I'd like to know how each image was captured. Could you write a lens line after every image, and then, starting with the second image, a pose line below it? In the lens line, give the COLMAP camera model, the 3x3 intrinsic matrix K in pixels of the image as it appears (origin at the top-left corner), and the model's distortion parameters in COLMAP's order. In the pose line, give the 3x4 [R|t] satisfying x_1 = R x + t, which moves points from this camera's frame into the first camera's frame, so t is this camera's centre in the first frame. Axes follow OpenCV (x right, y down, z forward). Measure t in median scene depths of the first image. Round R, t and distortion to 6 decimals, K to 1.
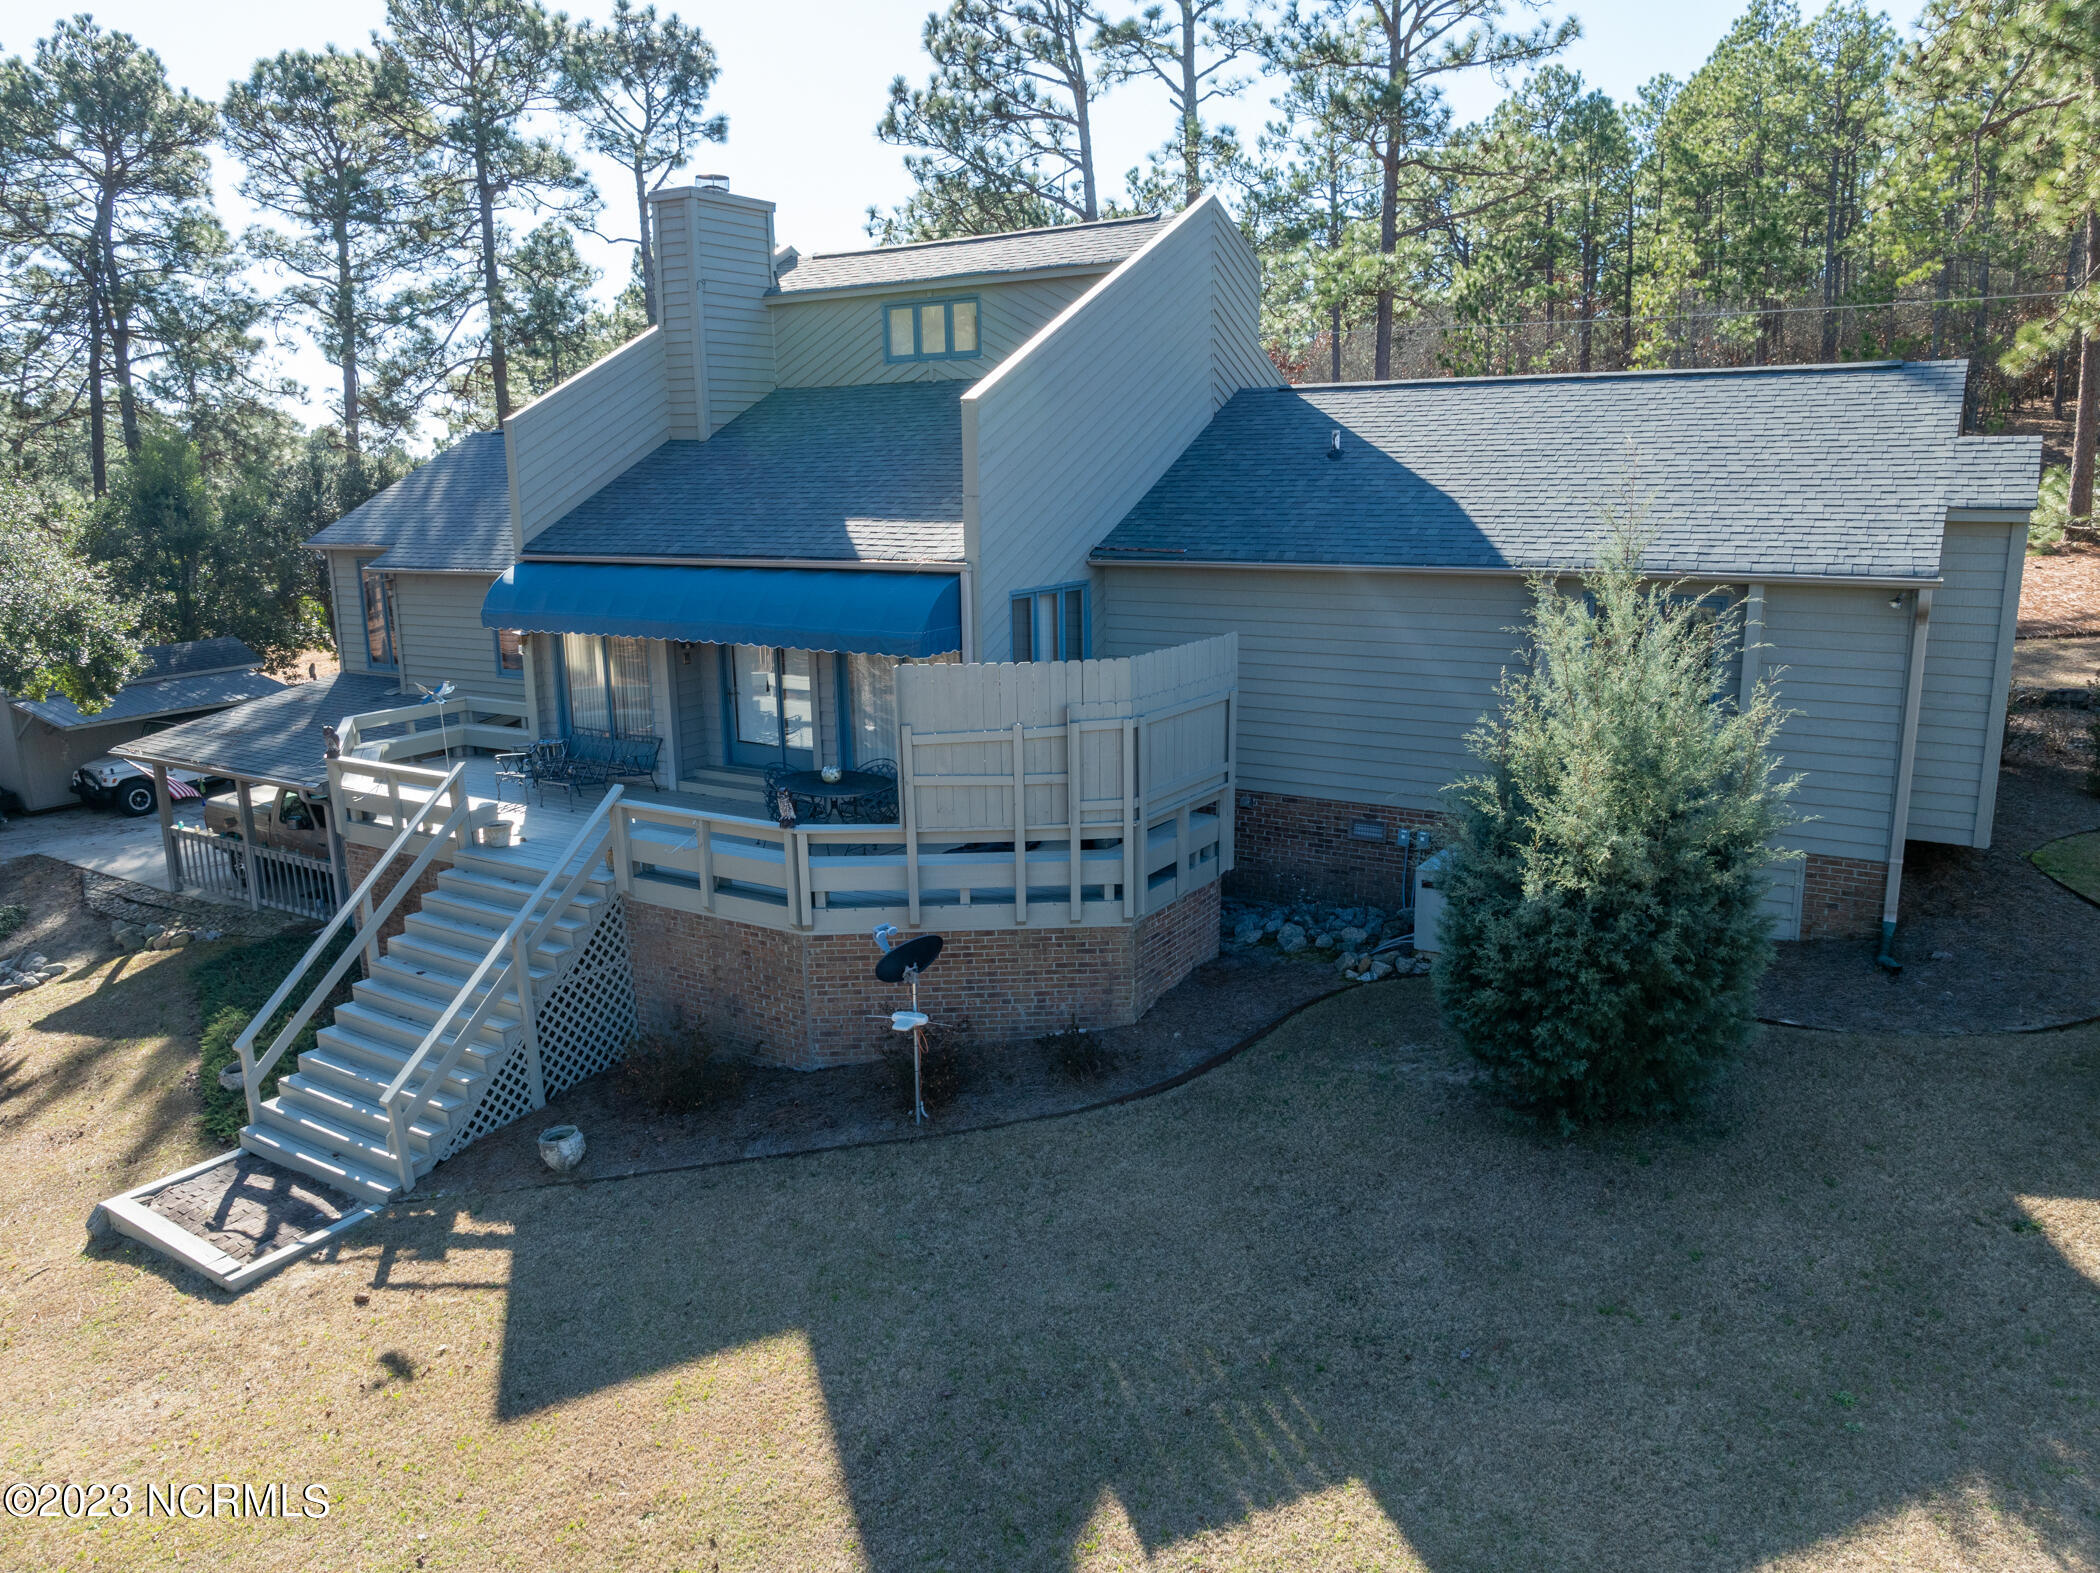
lens RADIAL K [[1477.6, 0, 1041.1], [0, 1477.6, 793.0], [0, 0, 1]] dist [-0.033082, -0.002234]
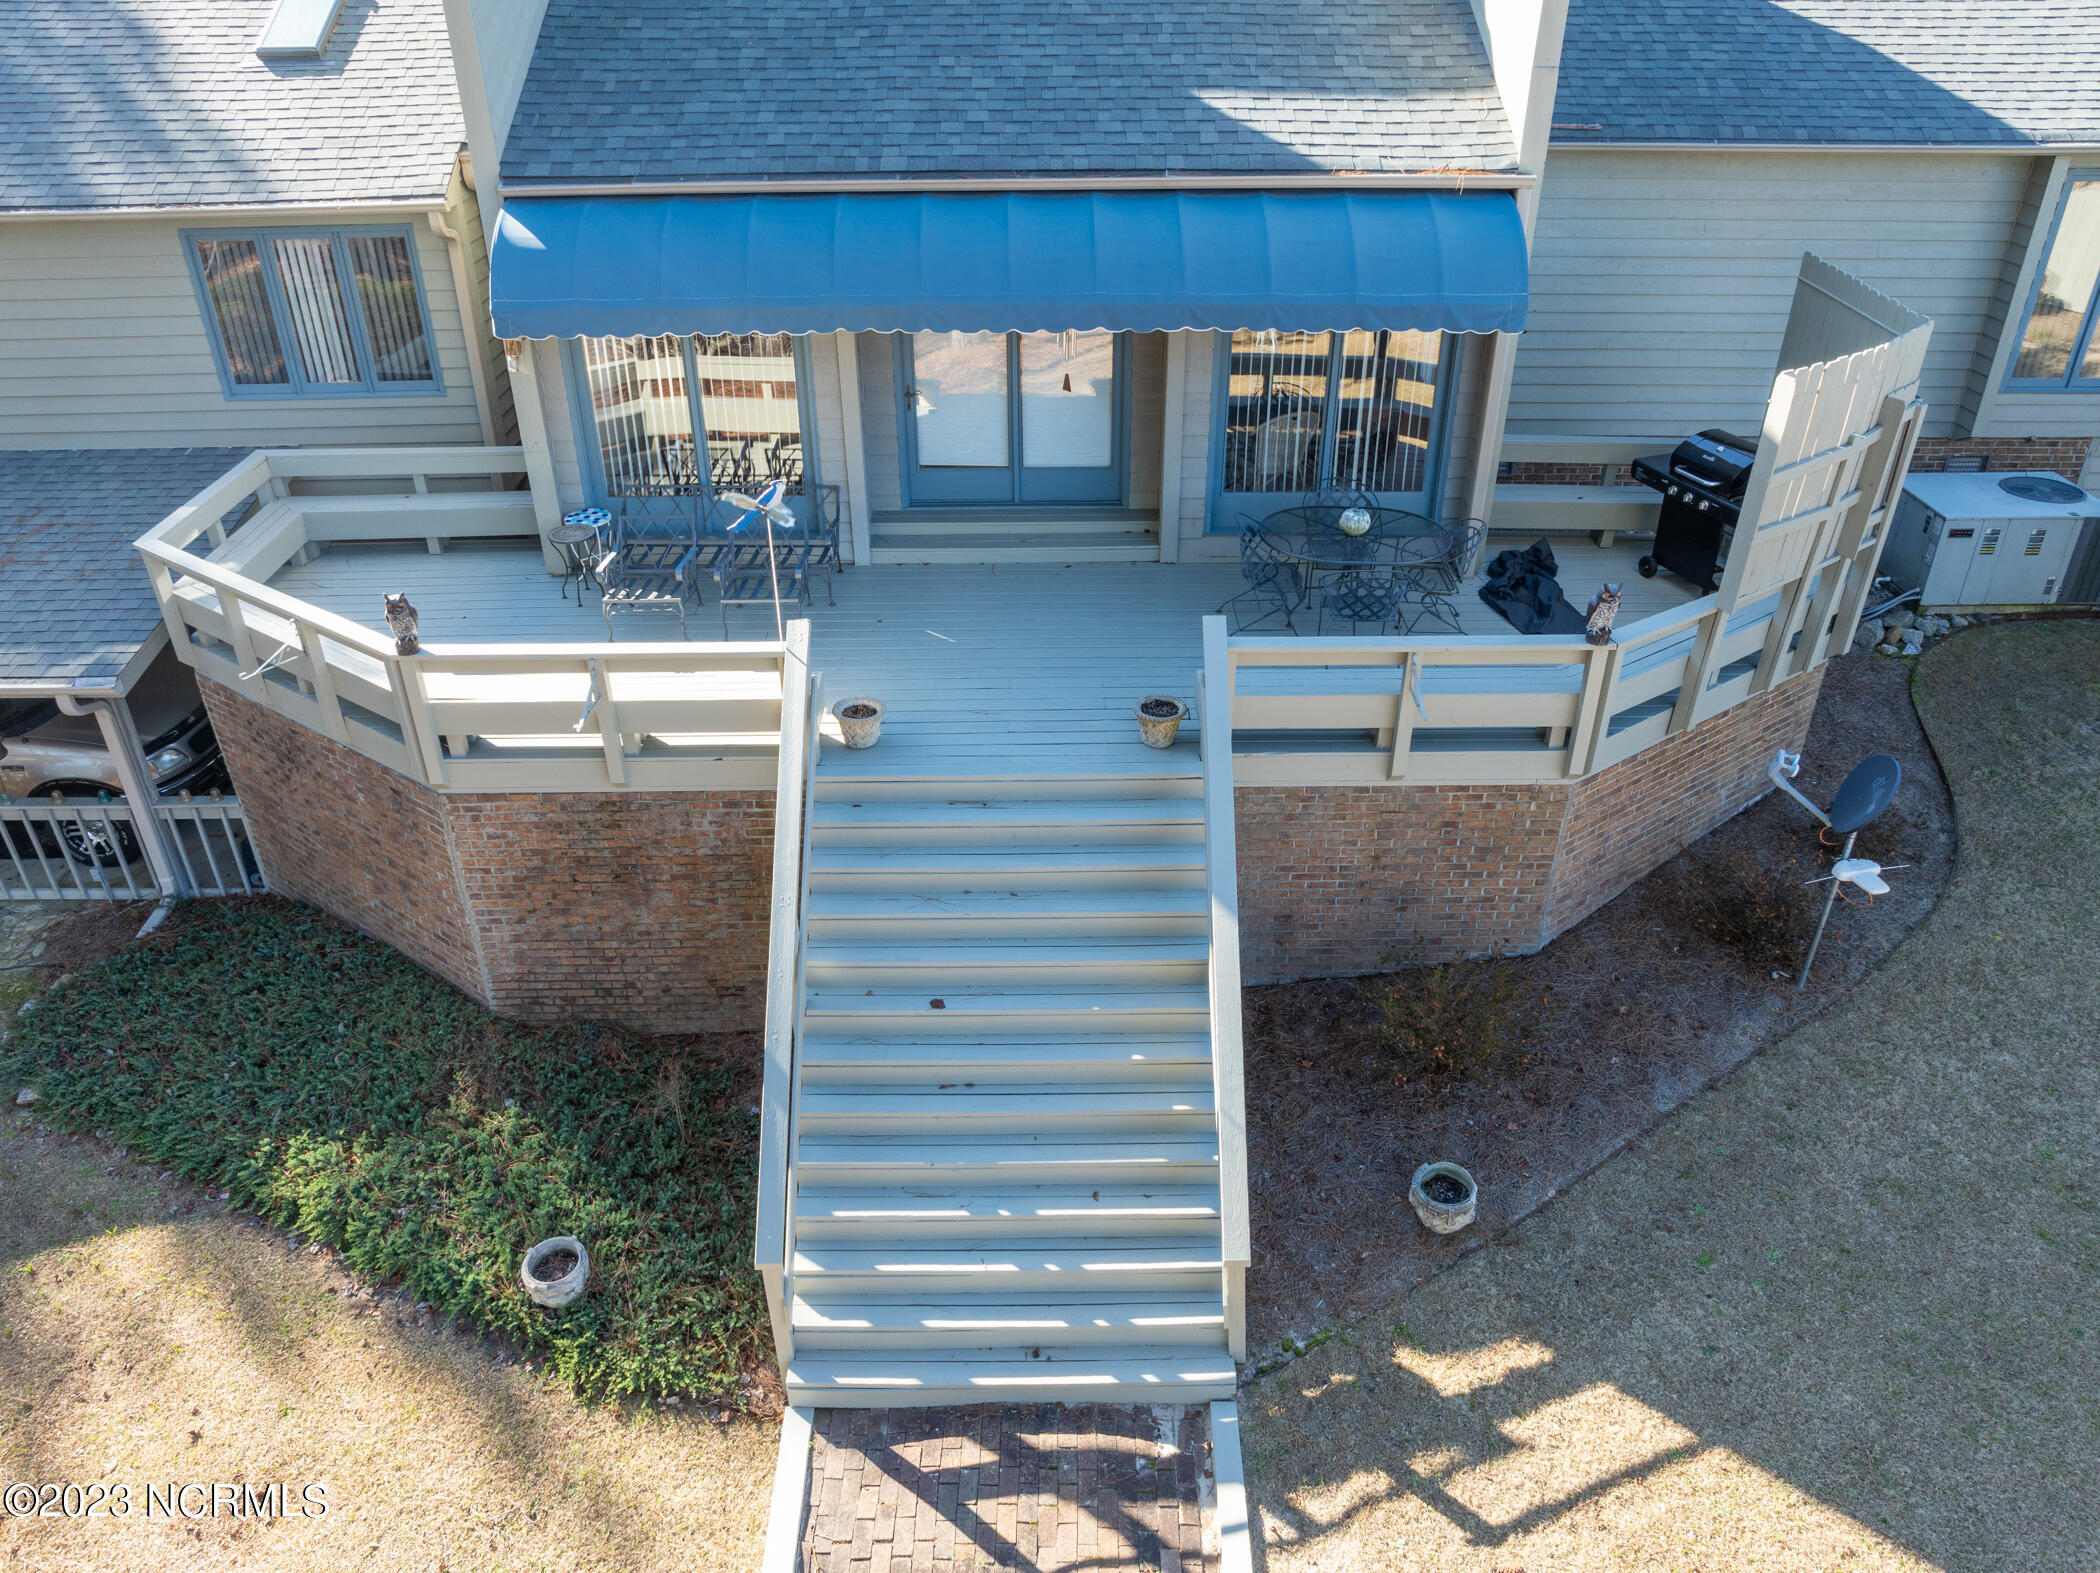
lens RADIAL K [[1492.8, 0, 1044.8], [0, 1492.8, 790.6], [0, 0, 1]] dist [-0.041655, 0.007438]
pose [[0.838345, -0.272075, 0.472391, -0.573702], [0.108453, 0.932468, 0.344589, -0.137560], [-0.534244, -0.237652, 0.811237, 0.466707]]
